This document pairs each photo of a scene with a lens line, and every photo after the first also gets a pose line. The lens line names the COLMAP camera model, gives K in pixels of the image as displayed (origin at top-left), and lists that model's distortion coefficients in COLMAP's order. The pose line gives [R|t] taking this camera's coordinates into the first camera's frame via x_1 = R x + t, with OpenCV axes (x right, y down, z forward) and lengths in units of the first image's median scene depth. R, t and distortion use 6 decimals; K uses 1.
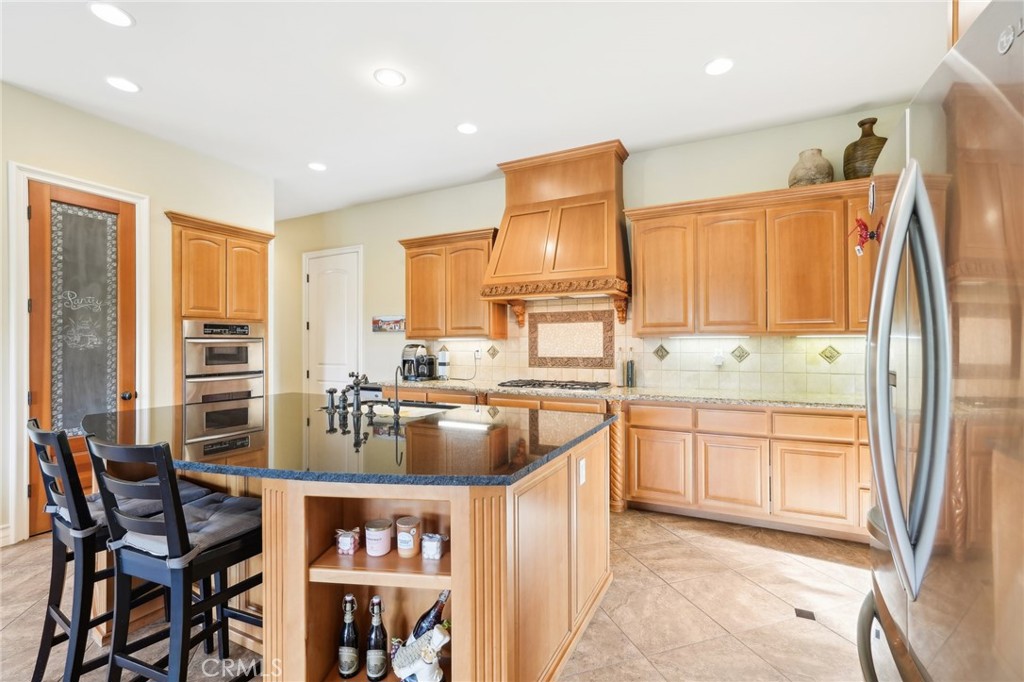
lens RADIAL K [[455.1, 0, 505.4], [0, 455.1, 340.6], [0, 0, 1]] dist [-0.010297, 0.002219]
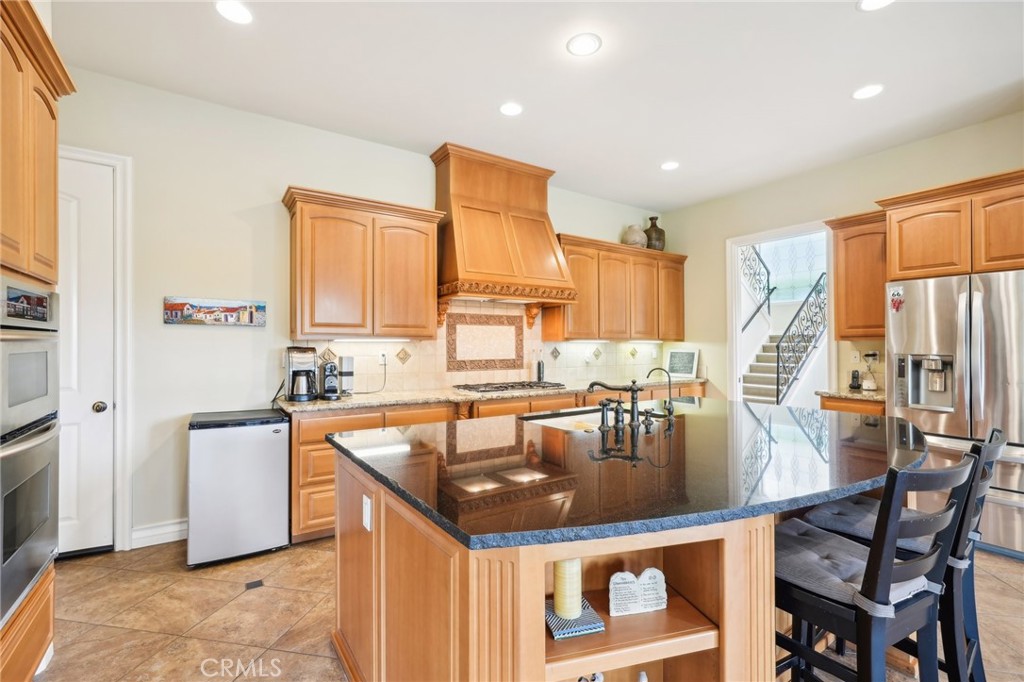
lens RADIAL K [[455.1, 0, 507.6], [0, 455.1, 343.9], [0, 0, 1]] dist [-0.010297, 0.002219]
pose [[0.485154, 0.003724, 0.874421, -0.715035], [-0.008414, 0.999965, 0.000409, 0.000920], [-0.874388, -0.007556, 0.485168, 0.467147]]
